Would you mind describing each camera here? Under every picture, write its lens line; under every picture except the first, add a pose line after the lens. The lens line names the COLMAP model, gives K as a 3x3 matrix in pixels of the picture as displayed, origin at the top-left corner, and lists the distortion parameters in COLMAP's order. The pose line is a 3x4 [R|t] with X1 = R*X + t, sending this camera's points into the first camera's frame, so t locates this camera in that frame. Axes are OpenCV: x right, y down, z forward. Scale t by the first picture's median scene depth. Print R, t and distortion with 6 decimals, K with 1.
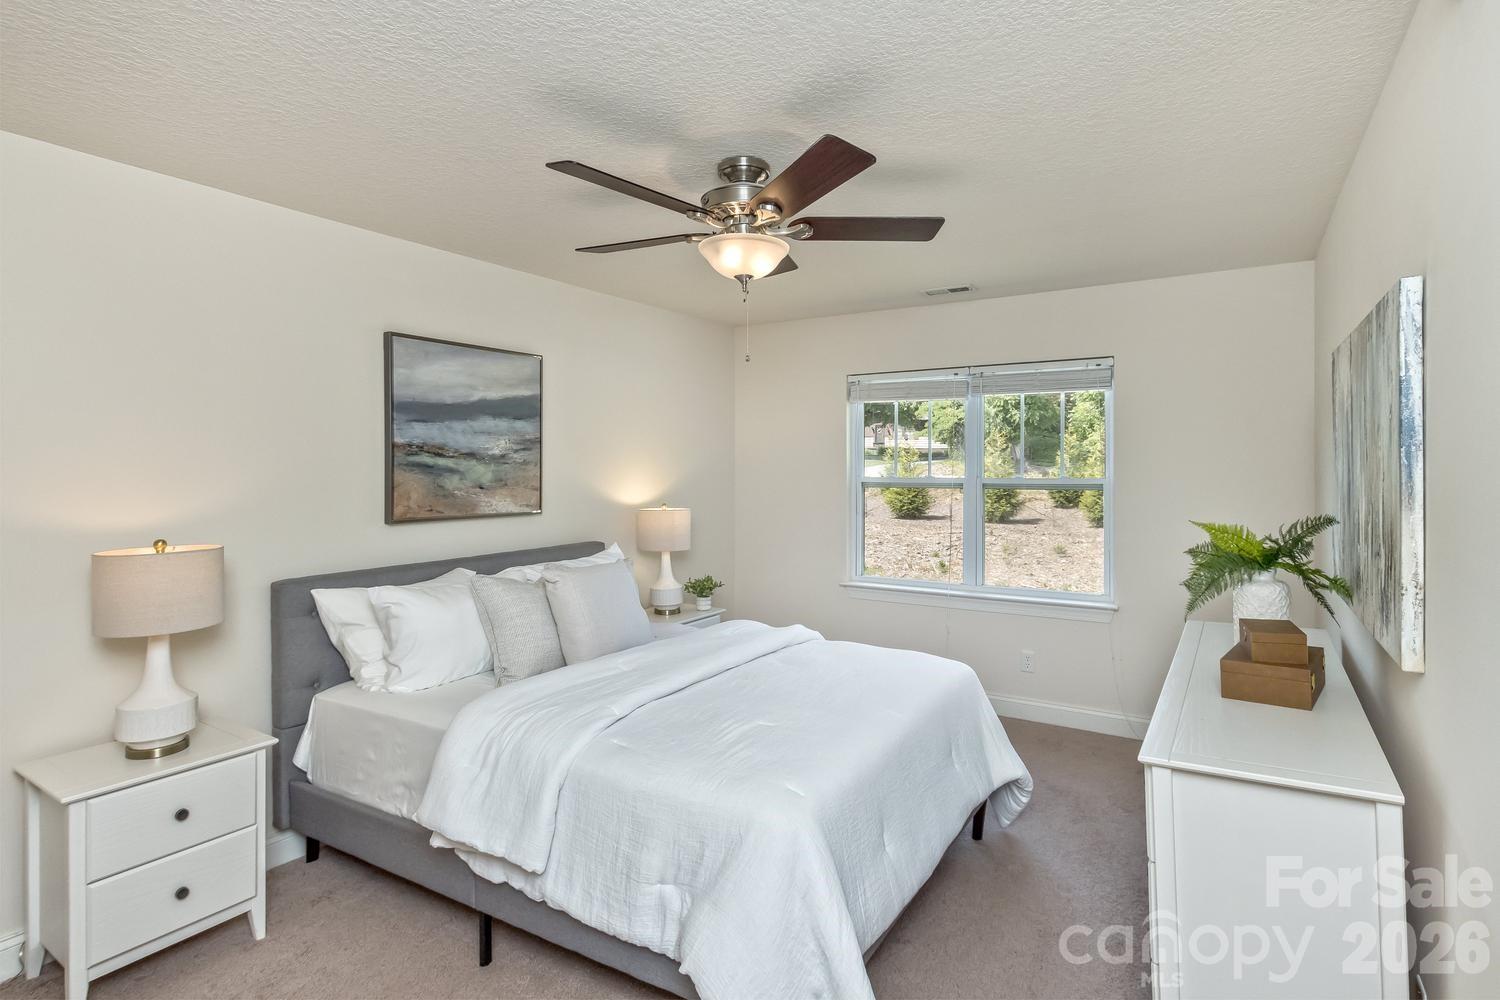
lens RADIAL K [[684.2, 0, 747.6], [0, 684.2, 460.3], [0, 0, 1]] dist [0.002436, -0.000319]
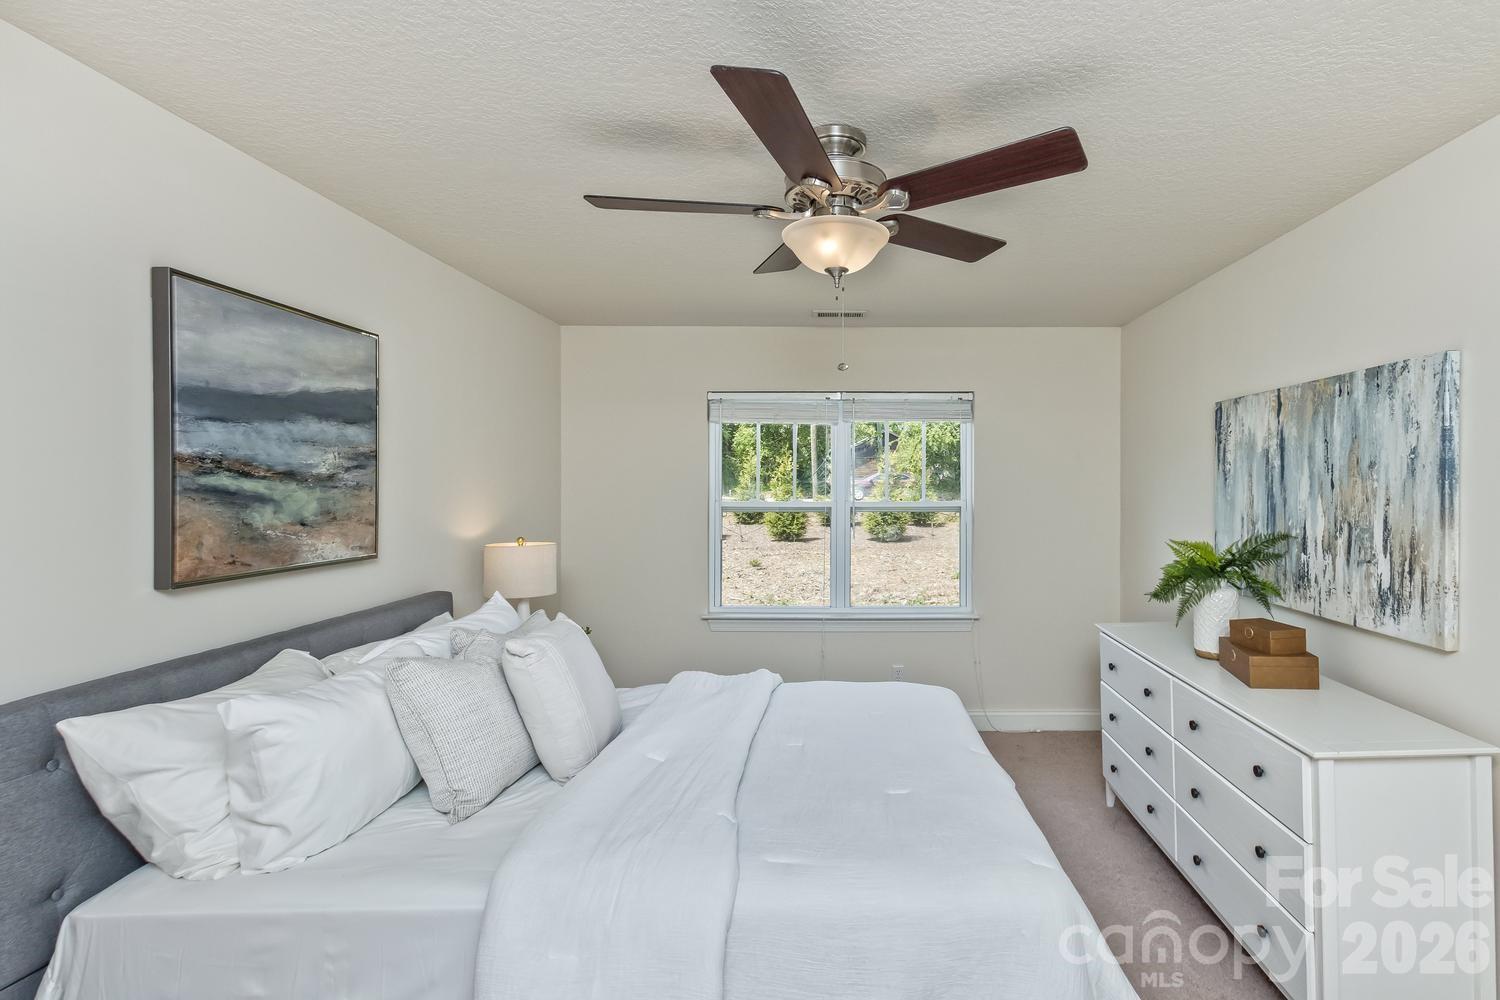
lens RADIAL K [[683.0, 0, 765.7], [0, 683.0, 489.4], [0, 0, 1]] dist [-0.001073, -0.000299]
pose [[0.870833, -0.001325, 0.491578, -0.344208], [-0.005550, 0.999906, 0.012527, -0.004810], [-0.491548, -0.013637, 0.870744, 0.214120]]
